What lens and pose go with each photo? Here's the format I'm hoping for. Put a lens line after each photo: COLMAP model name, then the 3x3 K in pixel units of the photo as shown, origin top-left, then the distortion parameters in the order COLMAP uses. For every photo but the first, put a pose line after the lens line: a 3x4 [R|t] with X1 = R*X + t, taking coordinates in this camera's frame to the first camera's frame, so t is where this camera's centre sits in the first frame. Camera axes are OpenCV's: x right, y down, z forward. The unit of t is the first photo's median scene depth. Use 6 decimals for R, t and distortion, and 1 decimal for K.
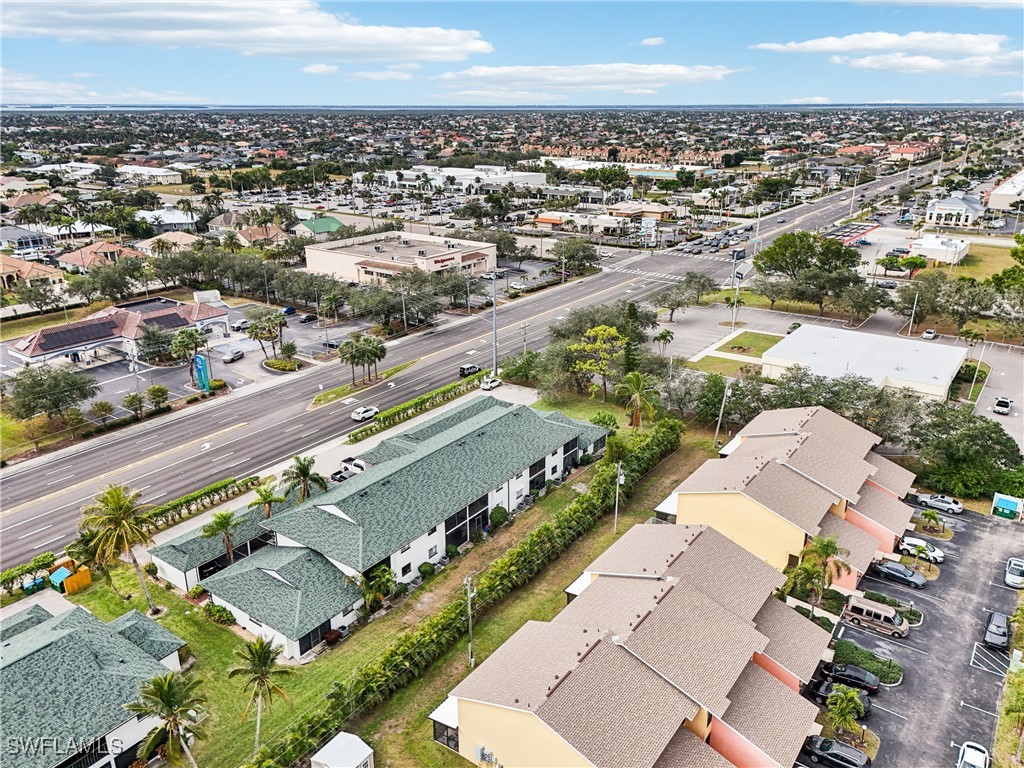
lens RADIAL K [[766.1, 0, 514.8], [0, 766.1, 379.2], [0, 0, 1]] dist [0.079928, -0.082275]
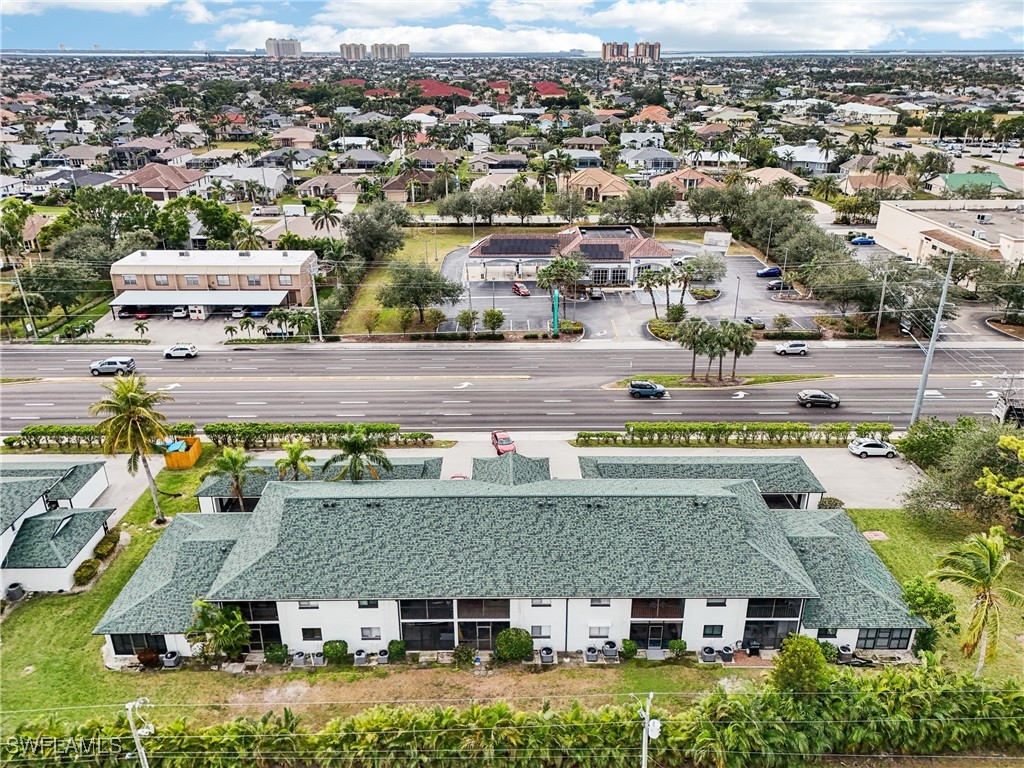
lens RADIAL K [[766.1, 0, 514.8], [0, 766.1, 379.2], [0, 0, 1]] dist [0.079928, -0.082275]
pose [[0.591435, 0.314821, -0.742356, 0.257804], [-0.269997, 0.944809, 0.185572, -0.089422], [0.759806, 0.090680, 0.643795, 0.438982]]
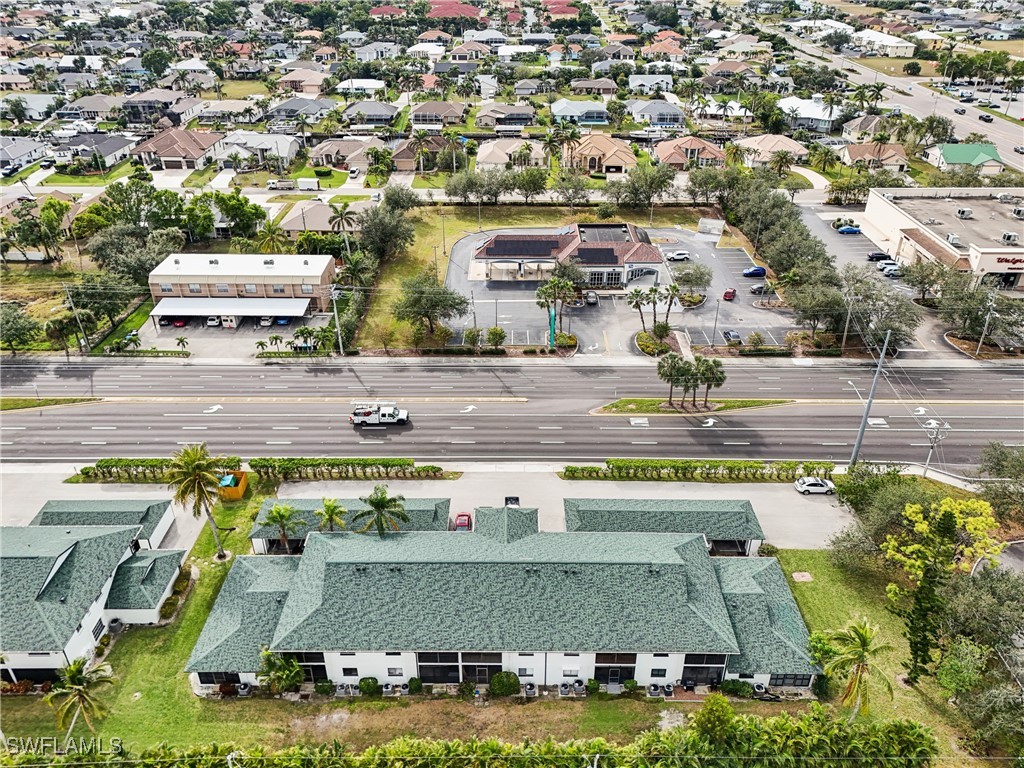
lens RADIAL K [[766.1, 0, 514.8], [0, 766.1, 379.2], [0, 0, 1]] dist [0.079928, -0.082275]
pose [[0.580226, 0.409180, -0.704208, 0.295006], [-0.273891, 0.912309, 0.304428, -0.245867], [0.767021, 0.016239, 0.641416, 0.369475]]
